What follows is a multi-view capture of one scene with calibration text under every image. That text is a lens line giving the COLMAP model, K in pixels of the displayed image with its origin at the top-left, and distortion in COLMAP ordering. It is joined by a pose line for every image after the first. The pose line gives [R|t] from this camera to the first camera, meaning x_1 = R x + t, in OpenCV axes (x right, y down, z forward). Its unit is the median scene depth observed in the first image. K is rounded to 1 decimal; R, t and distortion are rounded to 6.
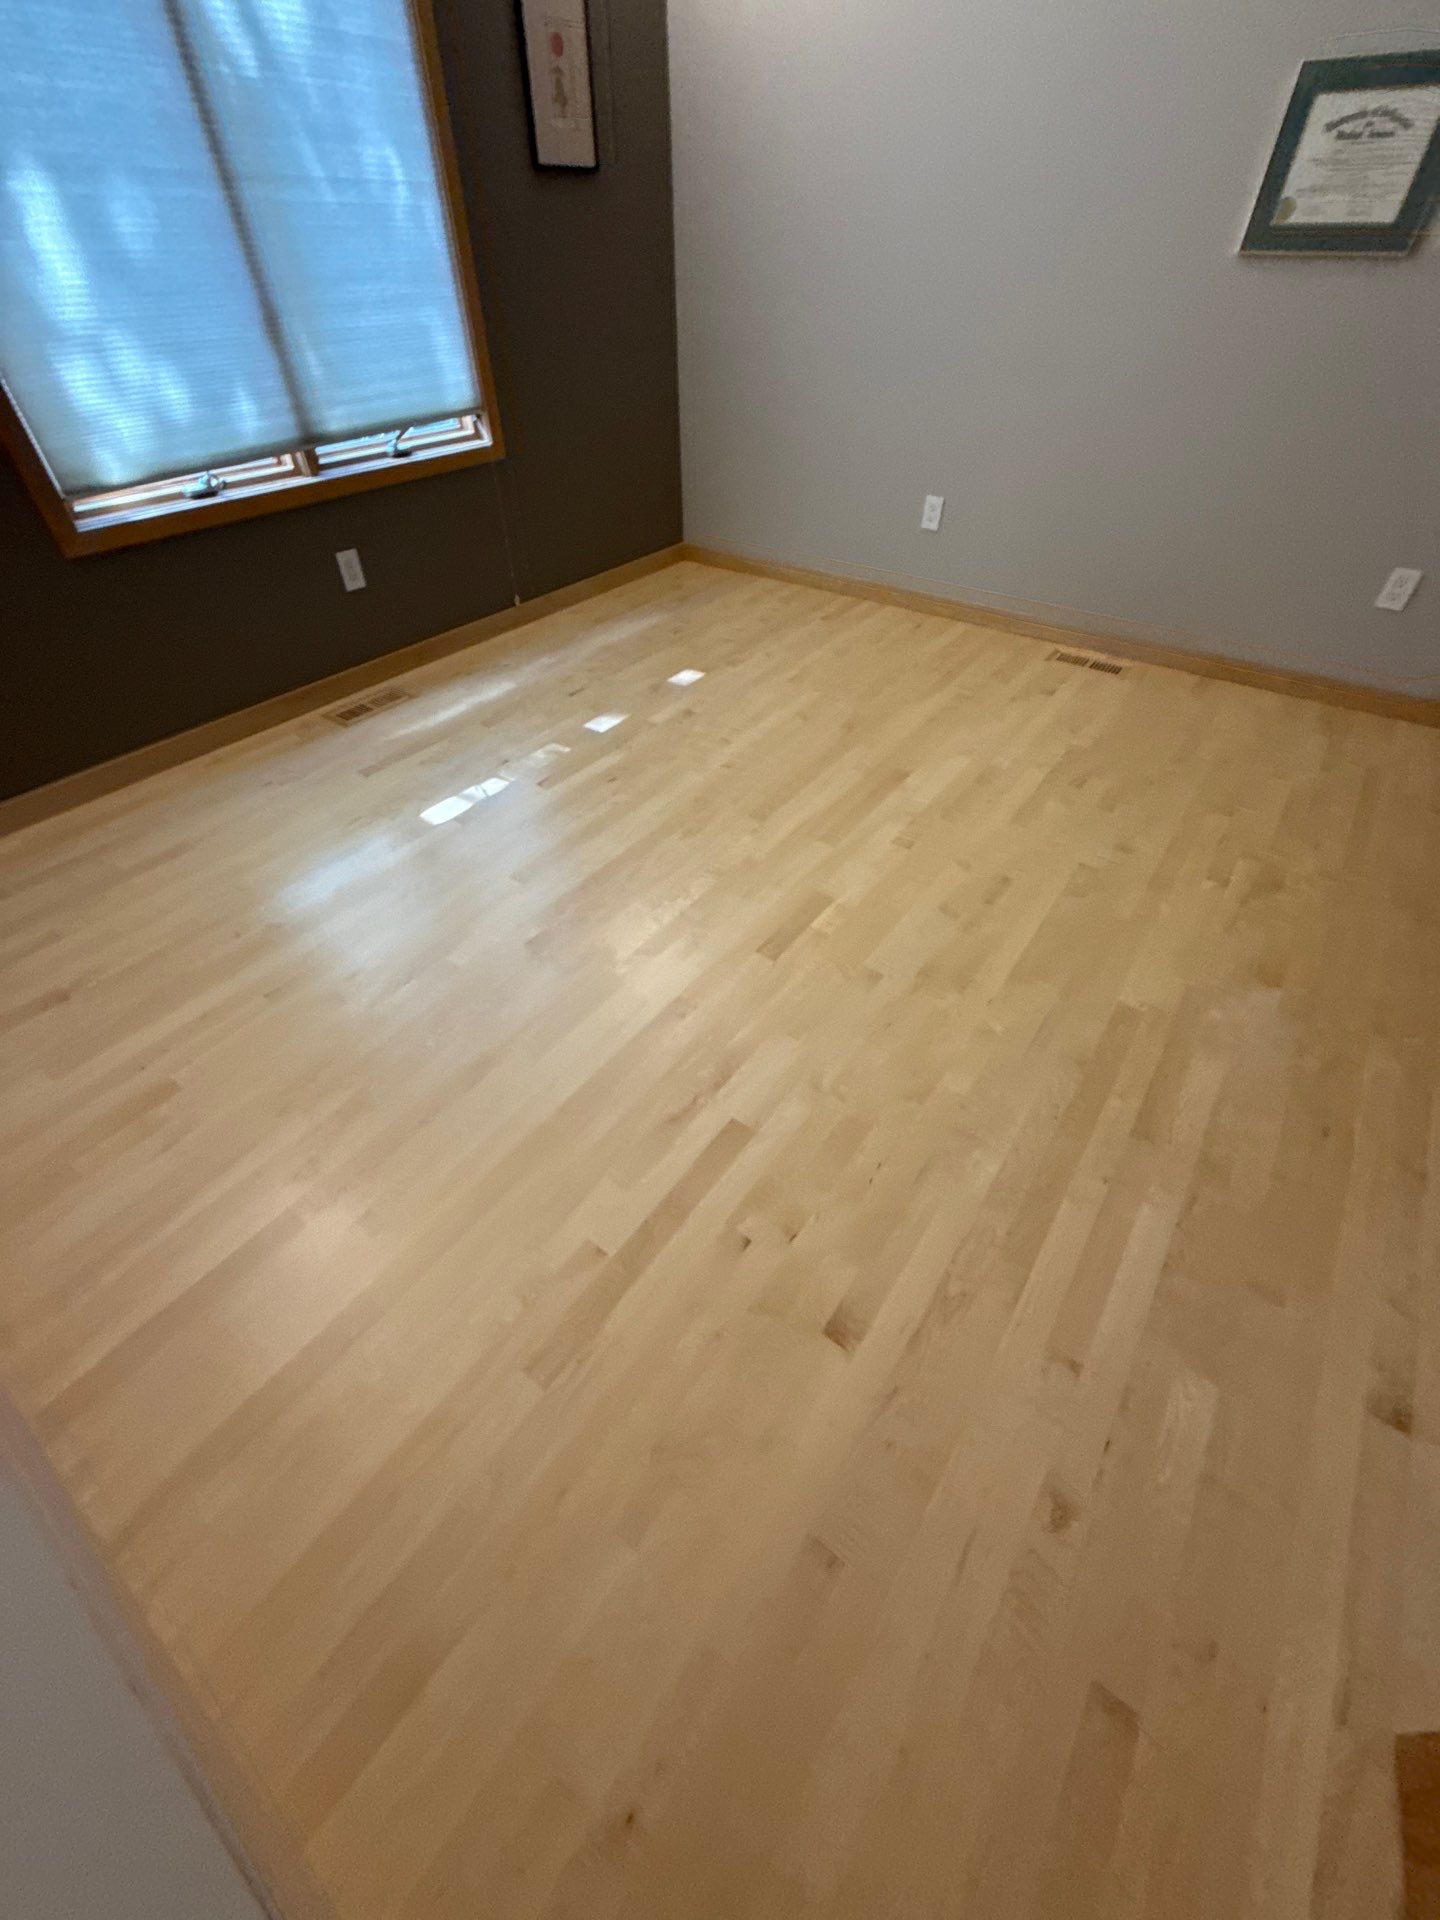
lens RADIAL K [[766.2, 0, 721.7], [0, 766.2, 956.8], [0, 0, 1]] dist [-0.001328, 0.000035]
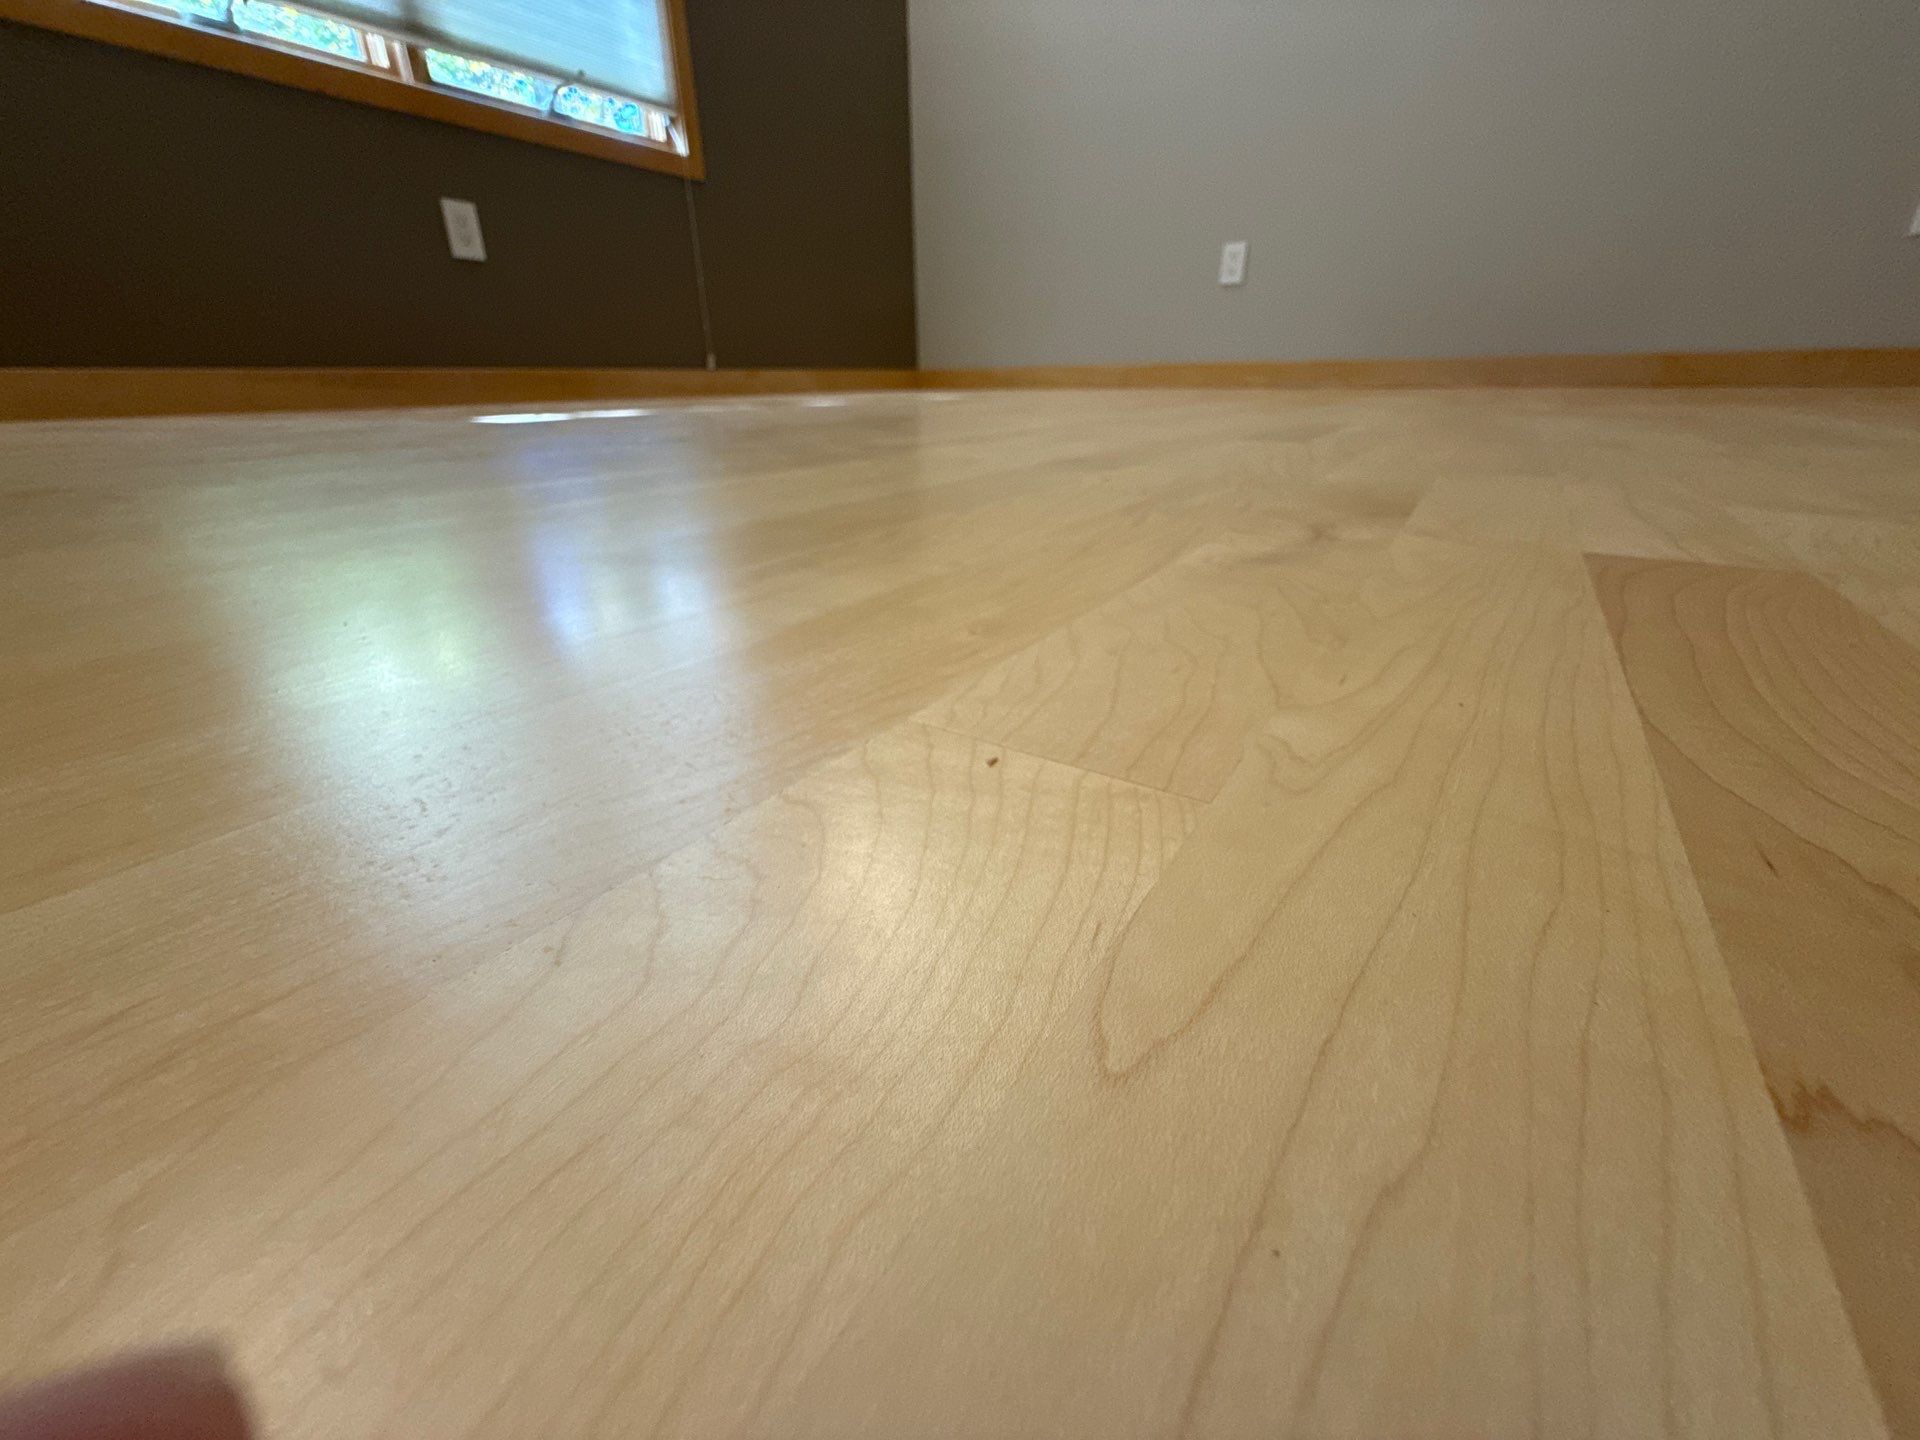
lens RADIAL K [[766.2, 0, 956.4], [0, 766.2, 724.2], [0, 0, 1]] dist [-0.001328, 0.000035]
pose [[0.999495, -0.022712, 0.022230, -0.056491], [0.028801, 0.943047, -0.331410, 0.169219], [-0.013437, 0.331883, 0.943225, 0.477265]]
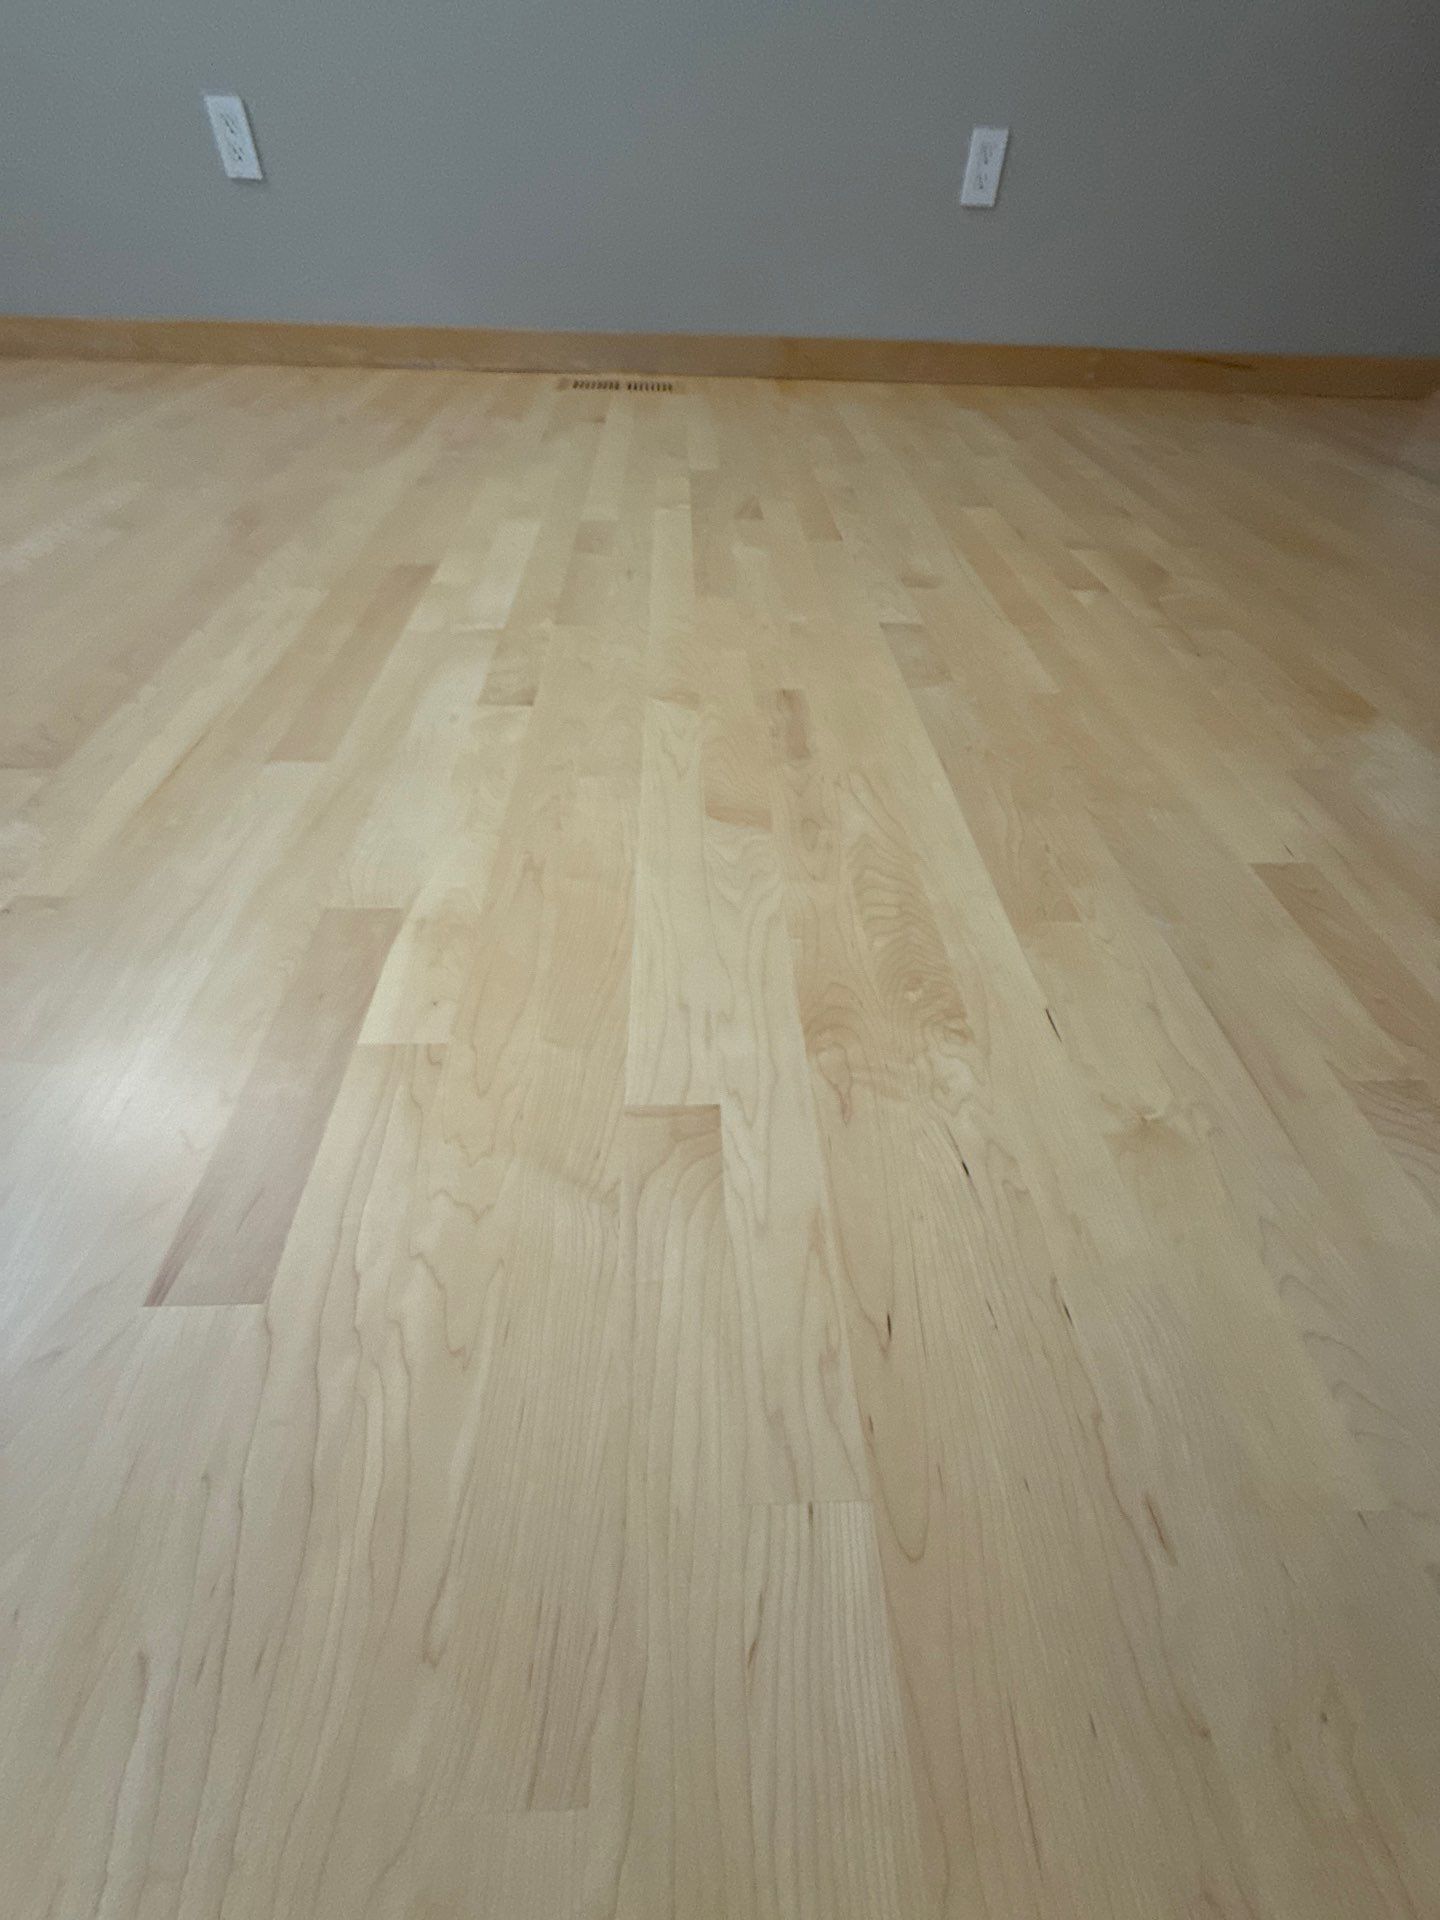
lens RADIAL K [[766.2, 0, 714.9], [0, 766.2, 961.2], [0, 0, 1]] dist [-0.001328, 0.000035]
pose [[0.786009, -0.427860, 0.446235, 0.074193], [0.396679, 0.902678, 0.166788, -0.042471], [-0.474169, 0.045916, 0.879236, 0.497796]]
